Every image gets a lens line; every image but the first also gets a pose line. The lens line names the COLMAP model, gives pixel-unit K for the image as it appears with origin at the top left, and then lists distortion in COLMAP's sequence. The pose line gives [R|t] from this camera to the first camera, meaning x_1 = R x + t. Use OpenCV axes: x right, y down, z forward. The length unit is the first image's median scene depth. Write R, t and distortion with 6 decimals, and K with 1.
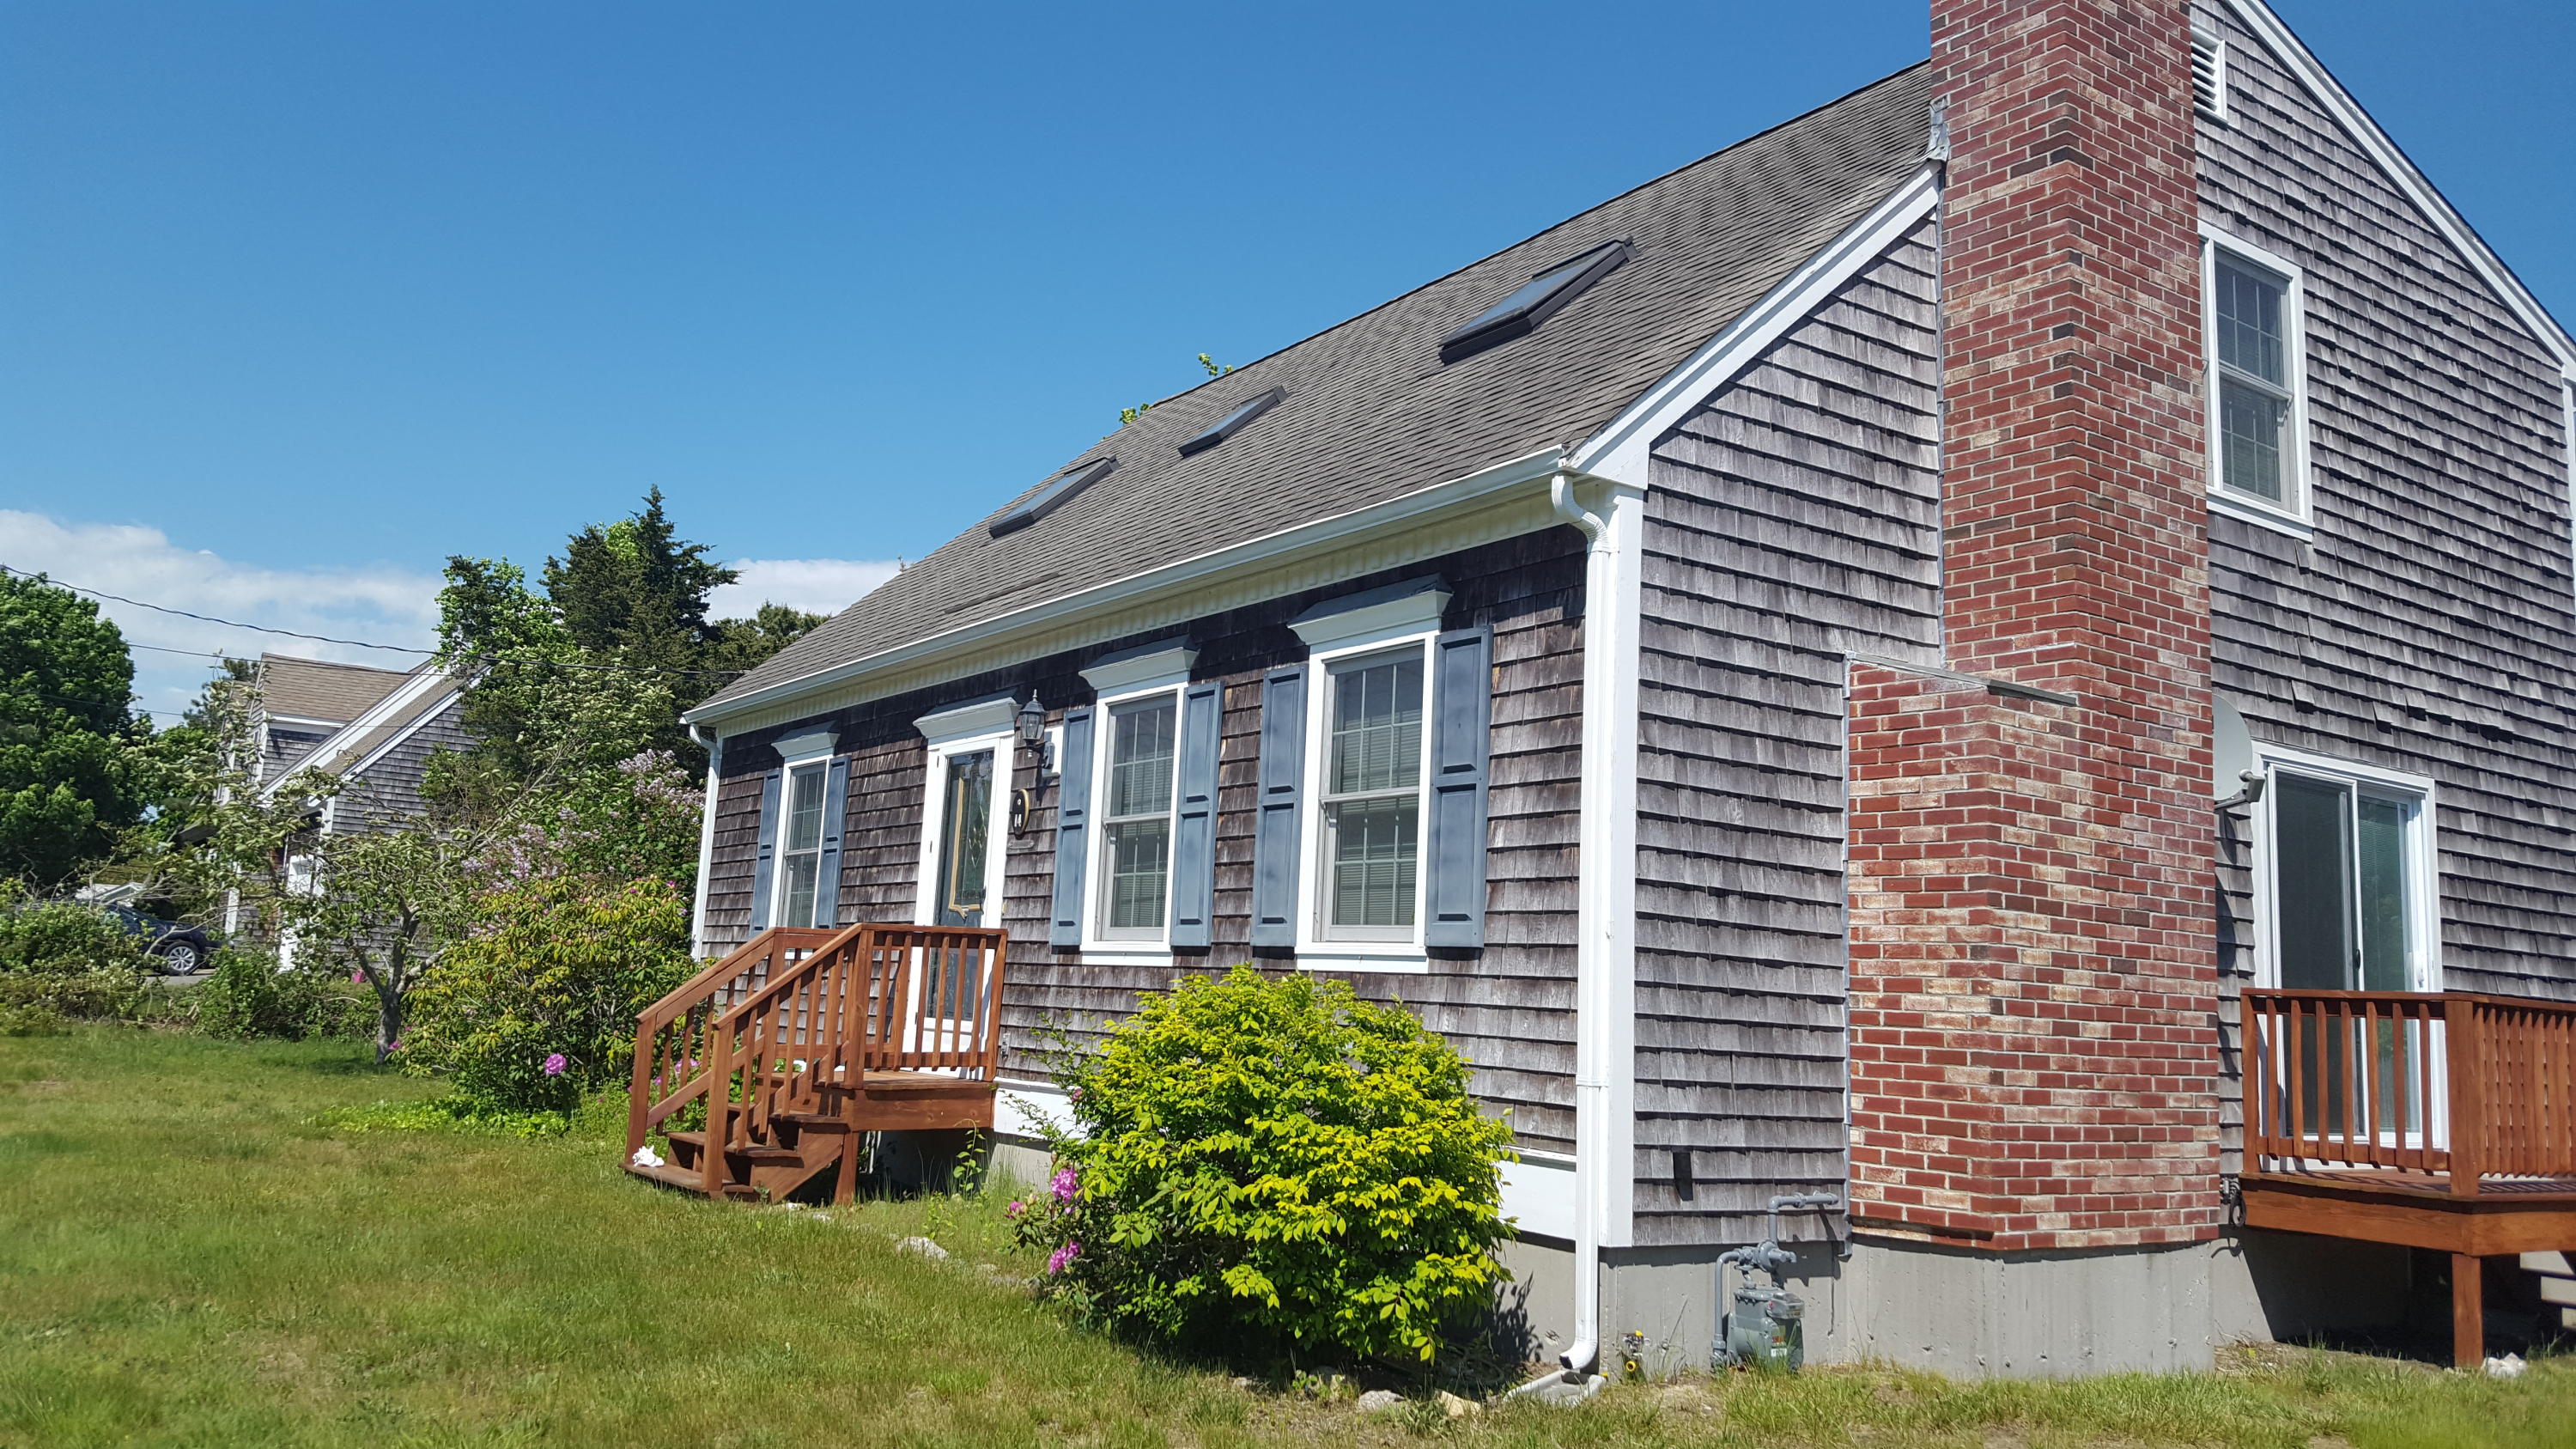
lens RADIAL K [[1994.6, 0, 1257.1], [0, 1994.6, 673.9], [0, 0, 1]] dist [0.197747, -0.486158]
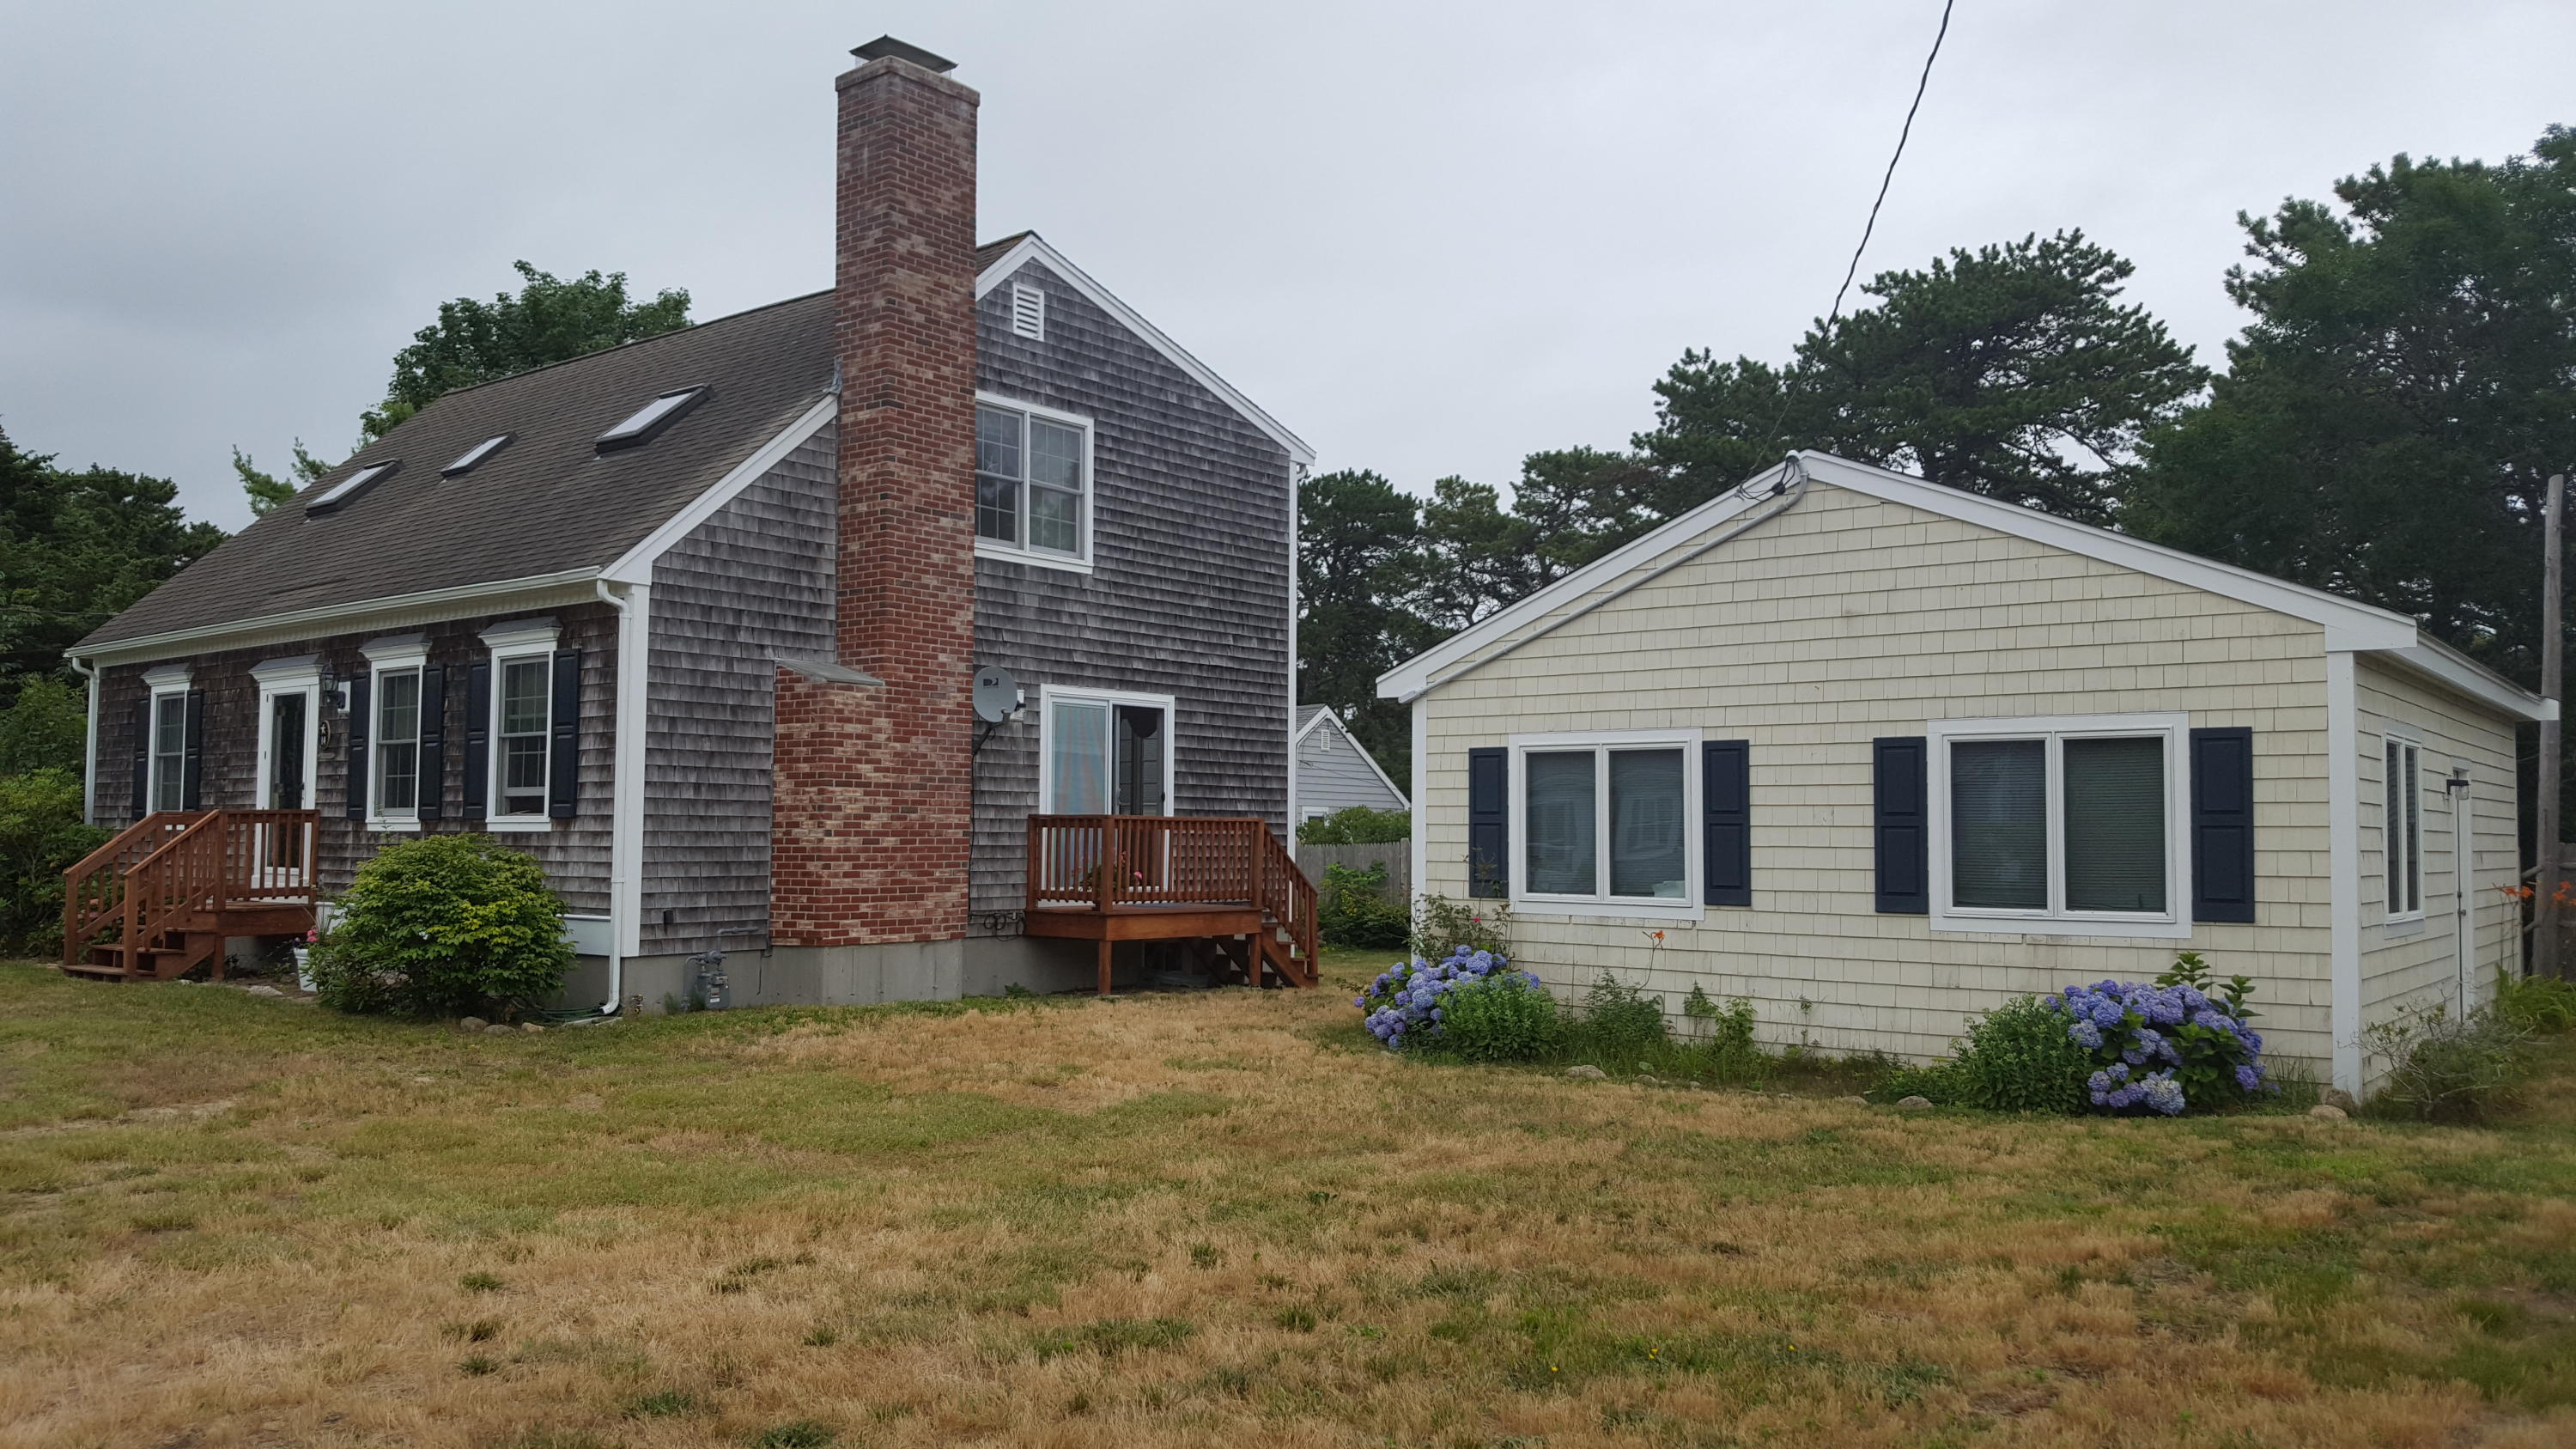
lens RADIAL K [[1963.2, 0, 1288.0], [0, 1963.2, 724.5], [0, 0, 1]] dist [0.187697, -0.455299]
pose [[0.954849, -0.028390, 0.295733, 0.199294], [-0.004602, 0.993891, 0.110271, -0.166438], [-0.297057, -0.106653, 0.948885, -1.013497]]
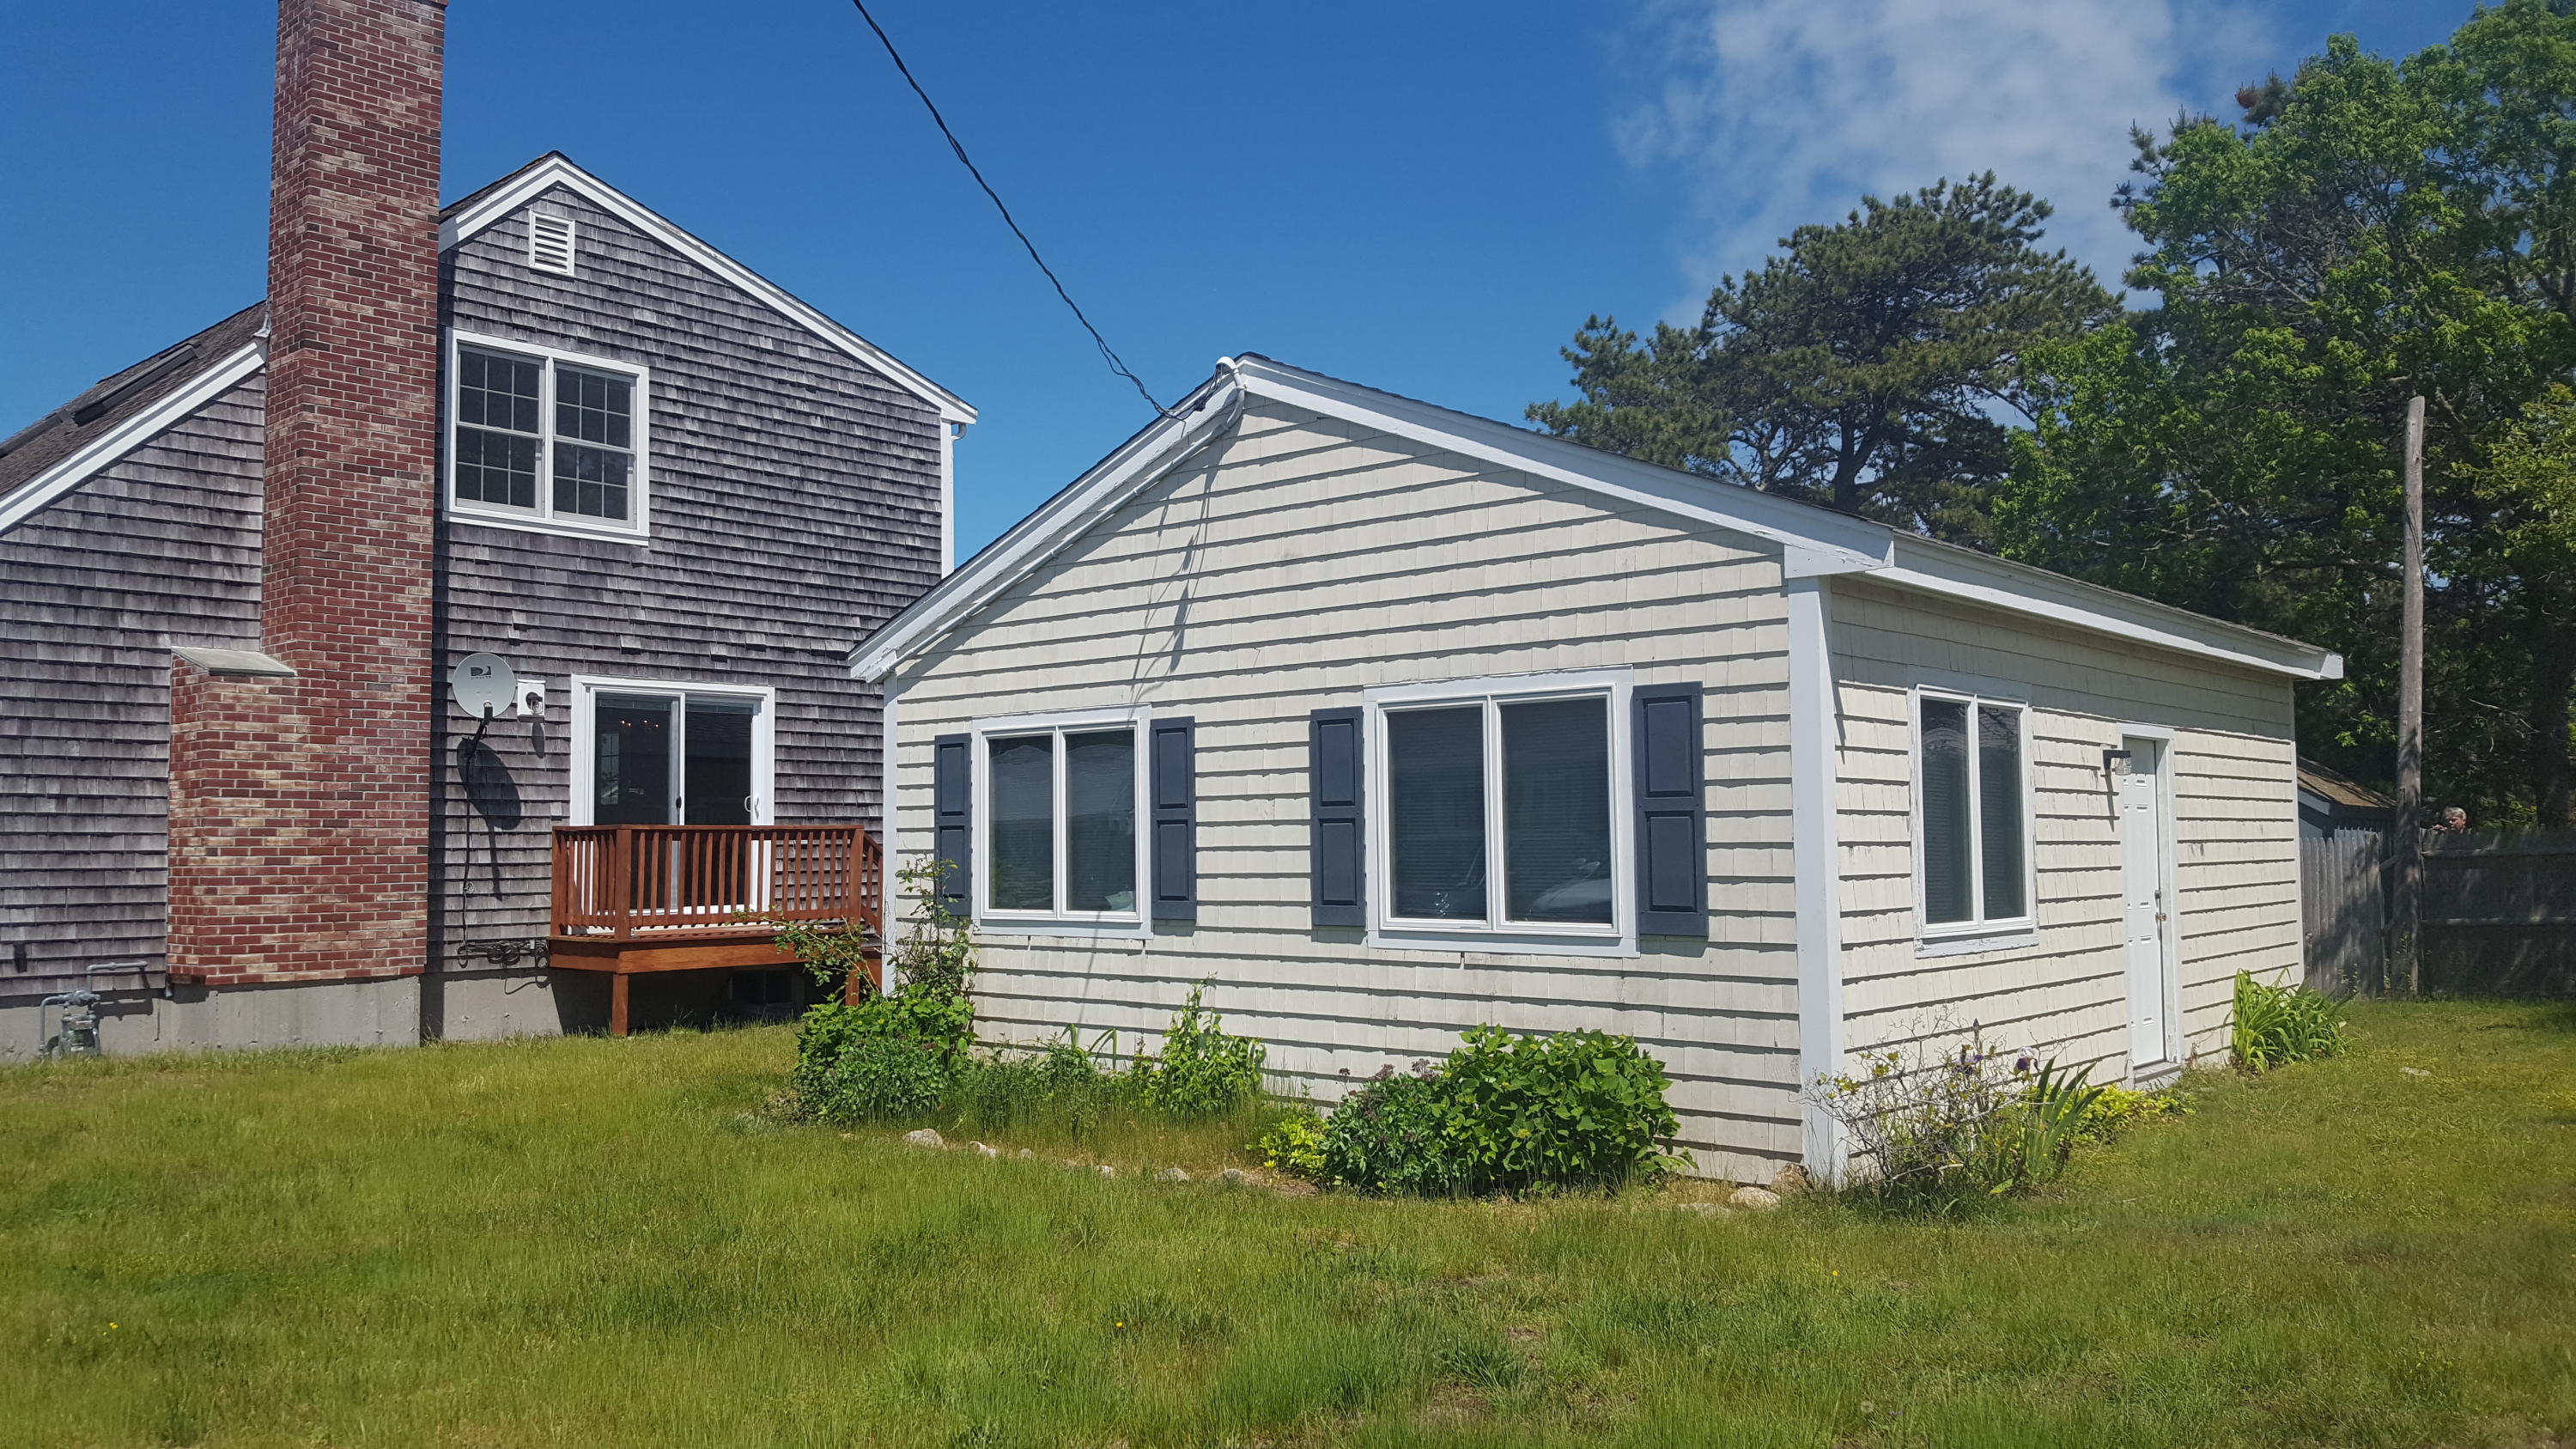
lens RADIAL K [[1963.2, 0, 1288.0], [0, 1963.2, 724.5], [0, 0, 1]] dist [0.187697, -0.455299]
pose [[0.964987, -0.046005, 0.258231, 0.770824], [0.018625, 0.994031, 0.107494, -0.110093], [-0.261635, -0.098921, 0.960084, -0.854277]]
